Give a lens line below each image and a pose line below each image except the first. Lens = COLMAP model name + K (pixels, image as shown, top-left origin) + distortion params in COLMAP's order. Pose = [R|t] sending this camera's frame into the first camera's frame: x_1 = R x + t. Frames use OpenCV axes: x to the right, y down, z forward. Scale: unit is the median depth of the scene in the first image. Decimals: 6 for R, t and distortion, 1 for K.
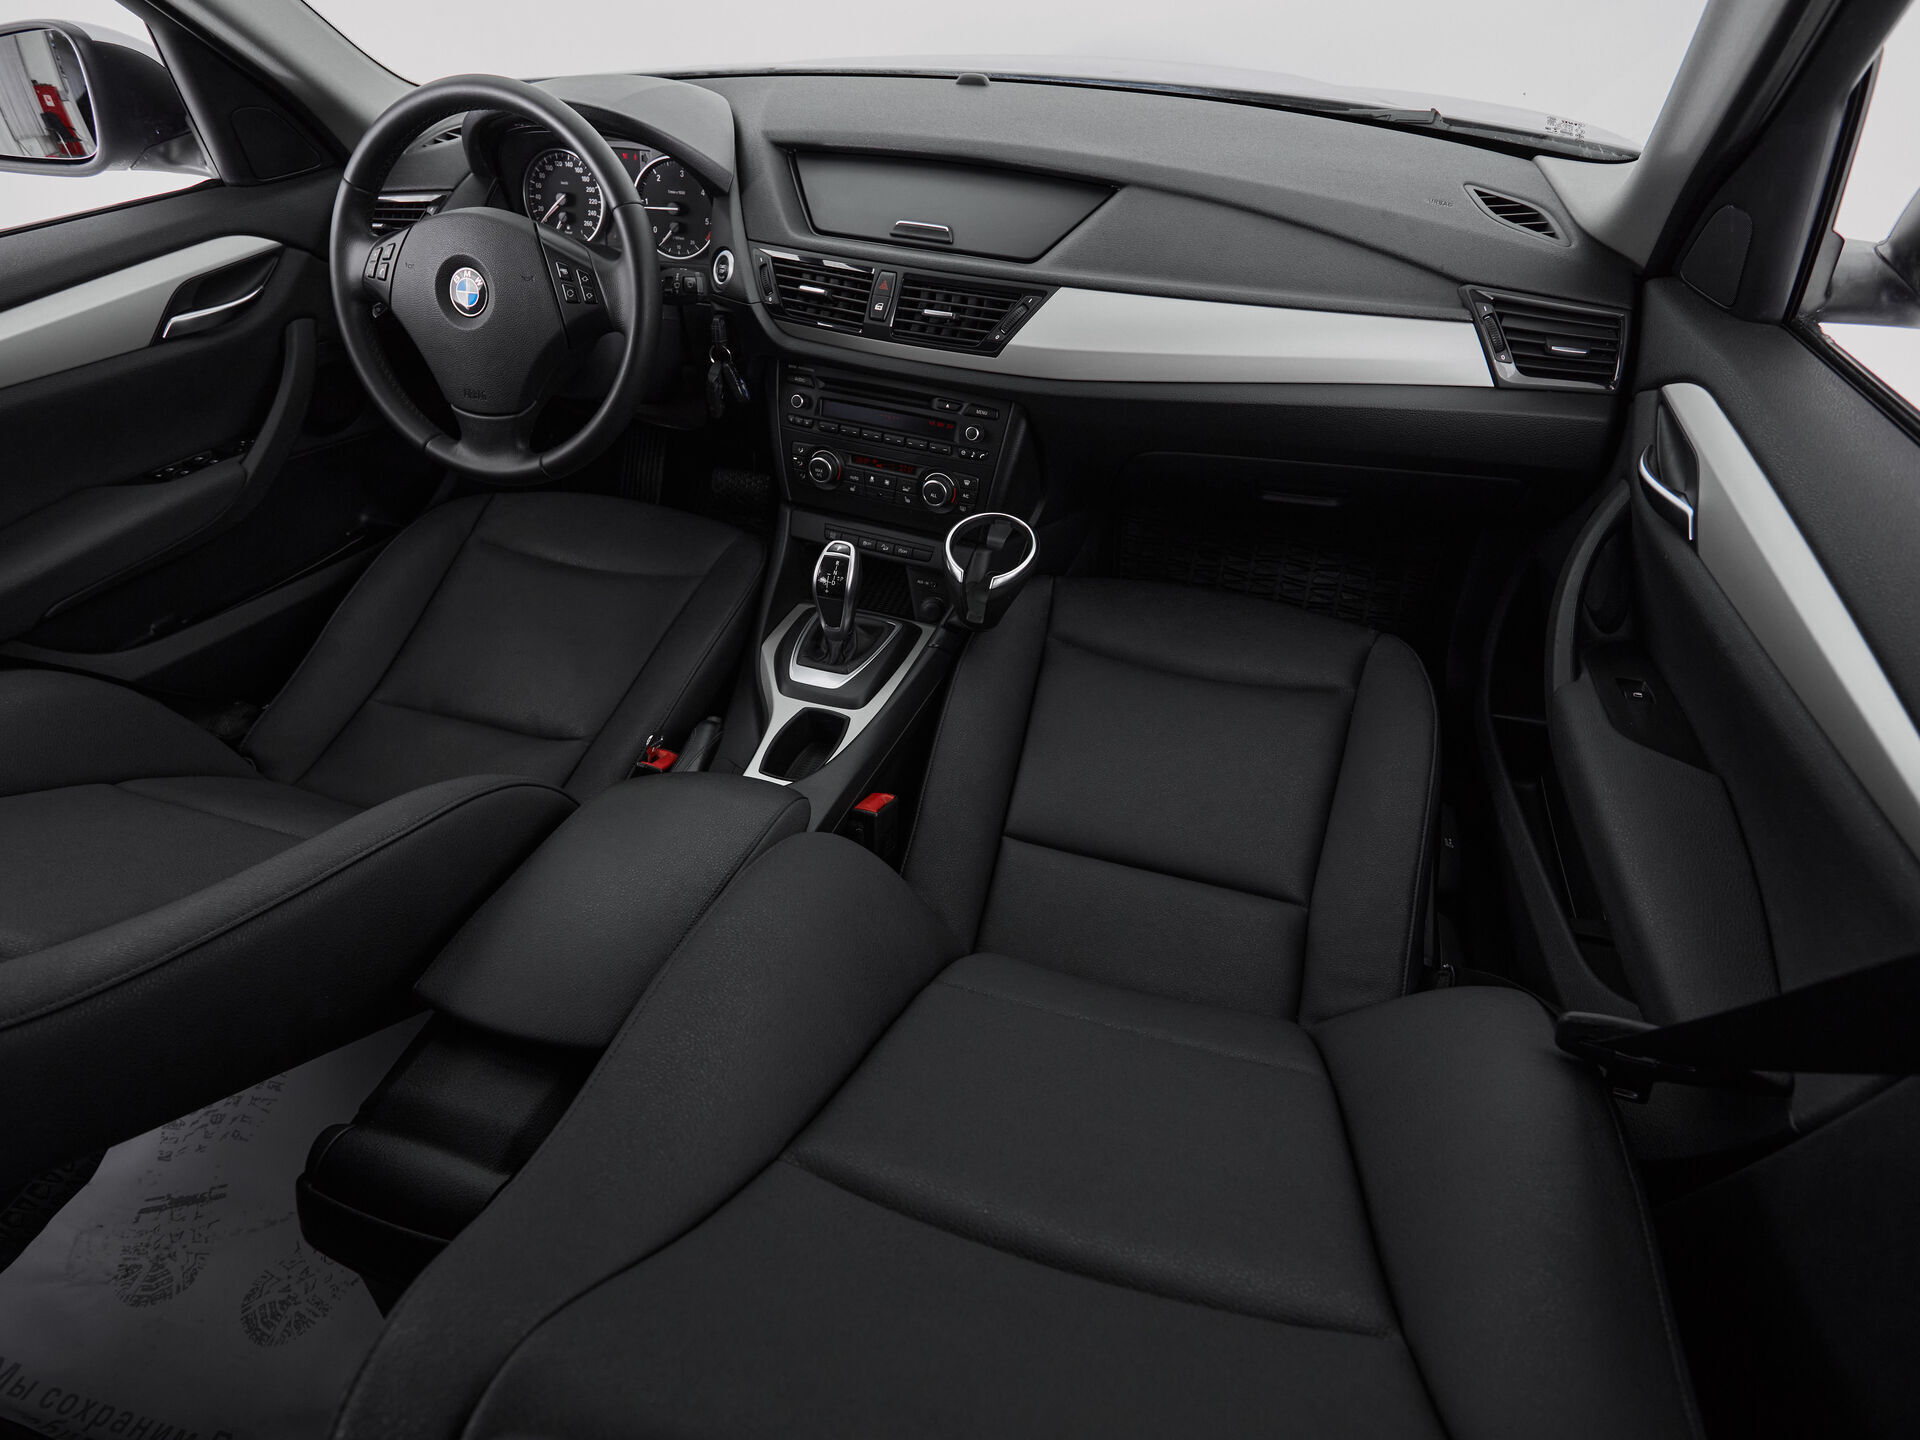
lens RADIAL K [[1012.7, 0, 957.5], [0, 1012.7, 691.6], [0, 0, 1]] dist [-0.007136, -0.000330]
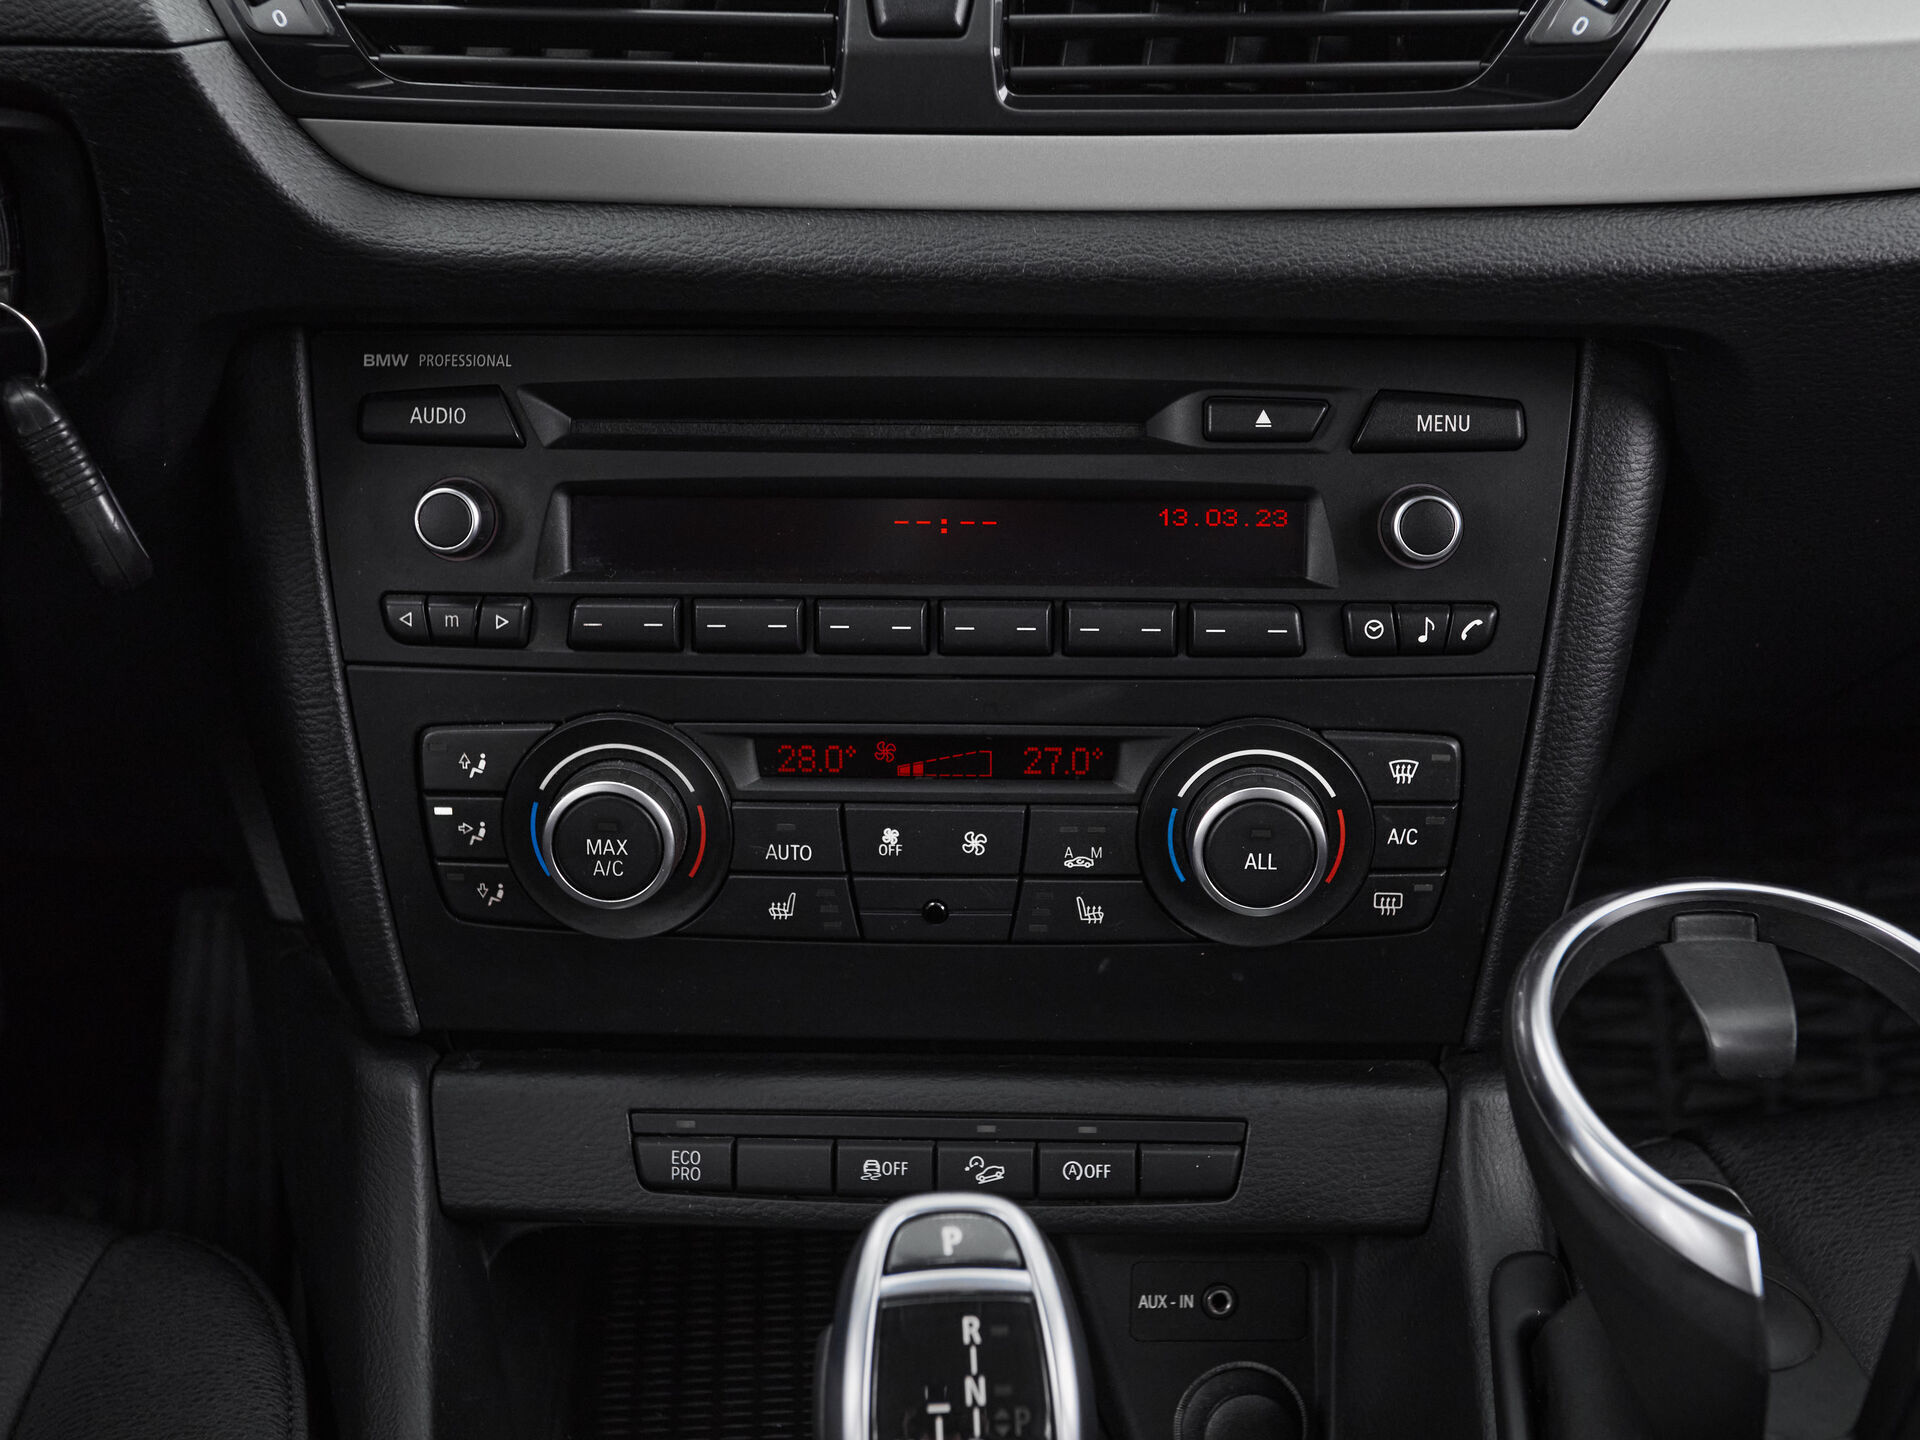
lens RADIAL K [[2594.9, 0, 942.8], [0, 2594.9, 645.3], [0, 0, 1]] dist [0.026537, 0.000000]
pose [[0.939507, -0.147505, 0.309141, -0.237678], [0.226779, 0.944253, -0.238657, -0.129920], [-0.256704, 0.294327, 0.920584, 0.550951]]
